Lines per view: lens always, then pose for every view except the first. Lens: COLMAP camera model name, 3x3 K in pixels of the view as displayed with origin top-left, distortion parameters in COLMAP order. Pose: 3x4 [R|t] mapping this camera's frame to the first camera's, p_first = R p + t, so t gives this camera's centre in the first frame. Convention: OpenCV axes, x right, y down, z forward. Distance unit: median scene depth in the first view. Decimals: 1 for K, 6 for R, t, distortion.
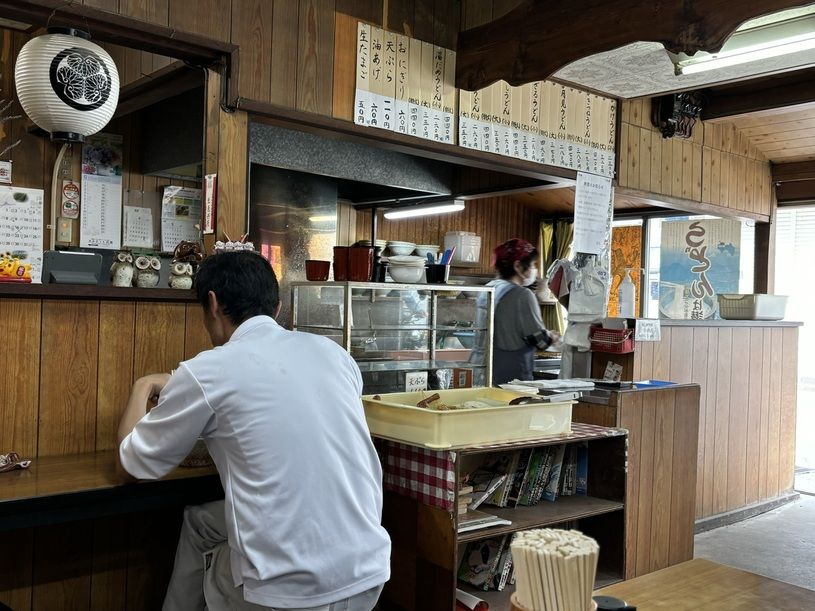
lens RADIAL K [[830.7, 0, 407.4], [0, 830.7, 306.0], [0, 0, 1]] dist [0.016827, 0.000000]
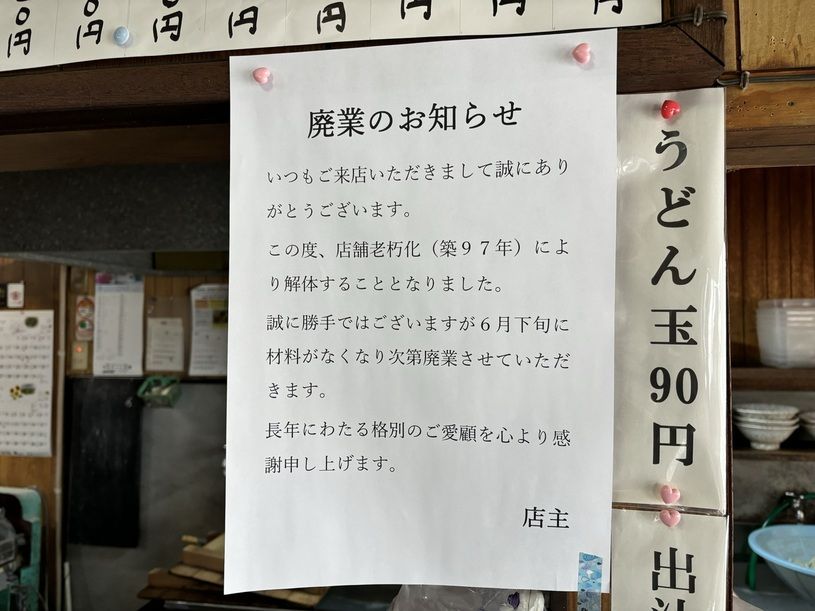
lens RADIAL K [[623.5, 0, 407.7], [0, 623.5, 305.3], [0, 0, 1]] dist [-0.000107, 0.000404]
pose [[0.635891, -0.058064, -0.769591, 0.281840], [0.018979, 0.998041, -0.059617, -0.100252], [0.771545, 0.023304, 0.635748, 0.877029]]
